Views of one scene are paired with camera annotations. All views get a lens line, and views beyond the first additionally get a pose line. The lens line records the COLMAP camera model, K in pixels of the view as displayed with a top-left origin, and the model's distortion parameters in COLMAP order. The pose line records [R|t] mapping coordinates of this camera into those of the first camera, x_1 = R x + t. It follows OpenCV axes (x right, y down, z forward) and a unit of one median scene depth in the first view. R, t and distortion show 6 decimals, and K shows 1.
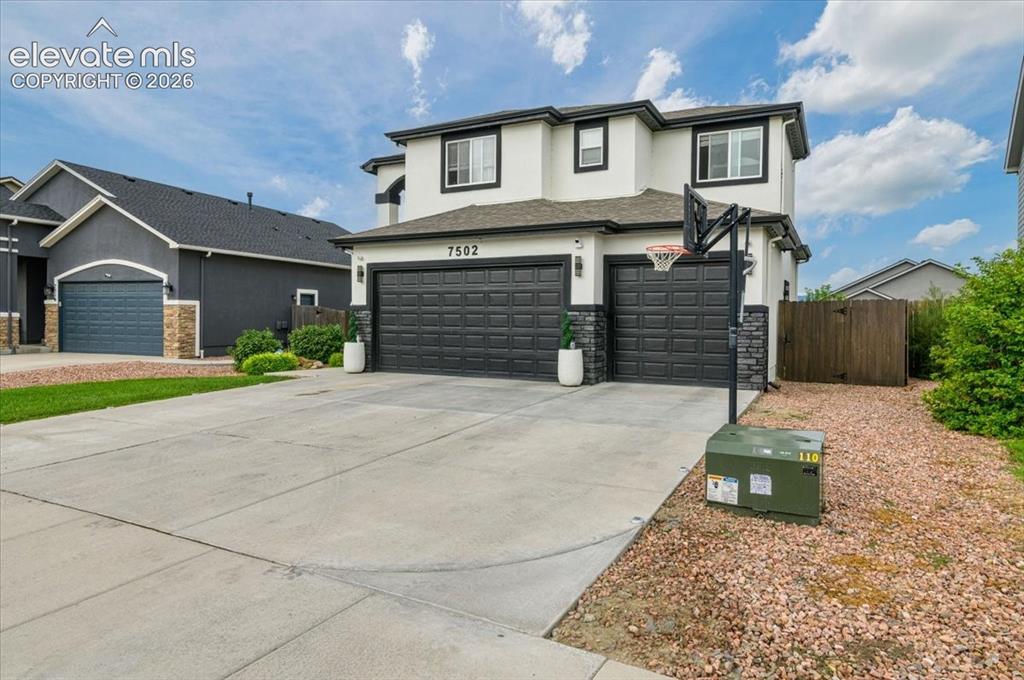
lens RADIAL K [[632.2, 0, 510.6], [0, 632.2, 322.4], [0, 0, 1]] dist [0.009437, 0.003083]
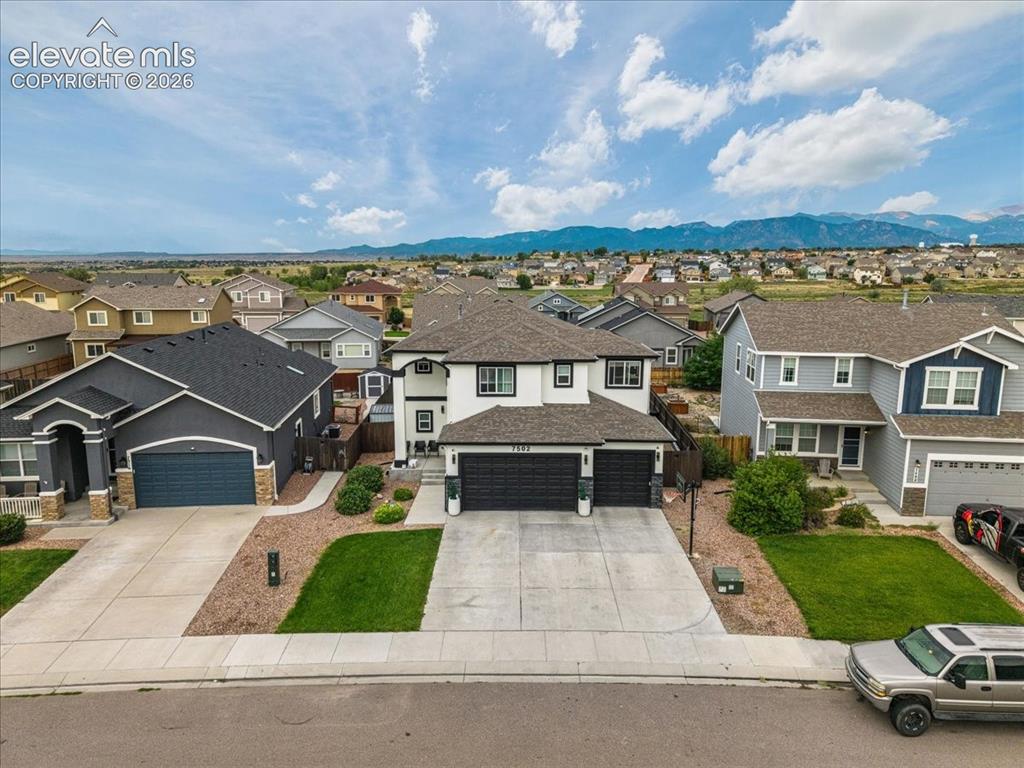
lens RADIAL K [[686.7, 0, 512.0], [0, 686.7, 384.0], [0, 0, 1]] dist [0.082617, -0.096357]
pose [[0.887285, -0.087872, 0.452774, -0.921286], [0.005019, 0.983465, 0.181029, -0.614561], [-0.461195, -0.158351, 0.873055, -0.694671]]
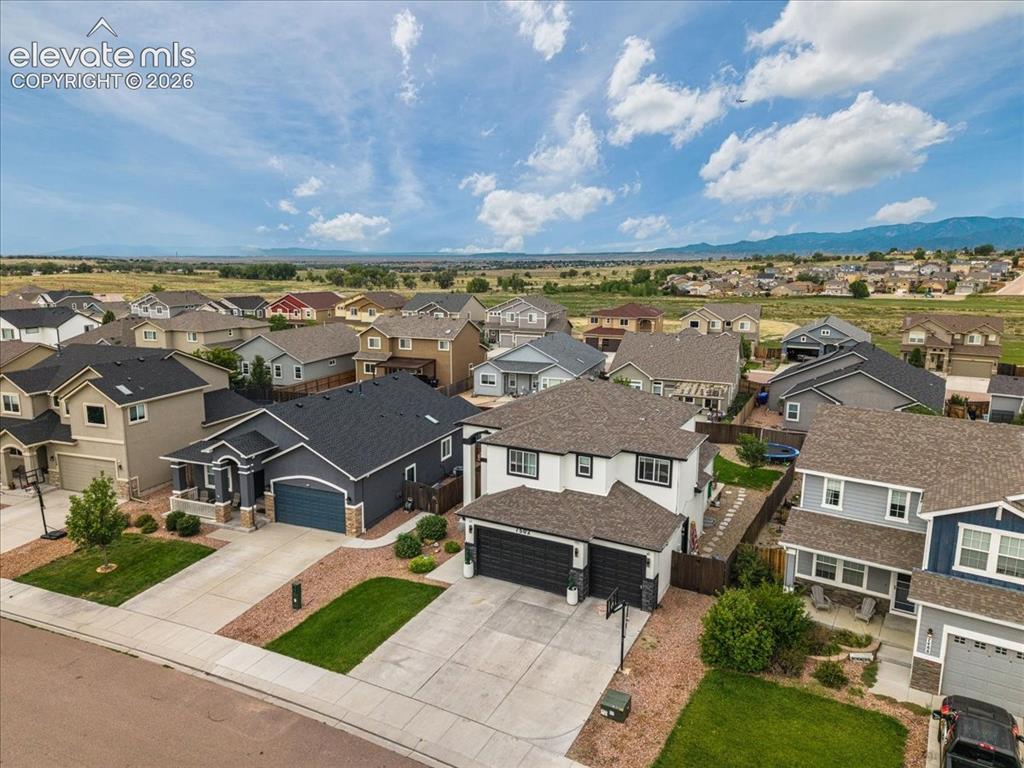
lens RADIAL K [[686.7, 0, 512.0], [0, 686.7, 384.0], [0, 0, 1]] dist [0.082617, -0.096357]
pose [[0.999966, -0.005764, -0.005900, -0.085419], [0.006758, 0.982643, 0.185382, -0.929522], [0.004729, -0.185416, 0.982649, -1.076335]]
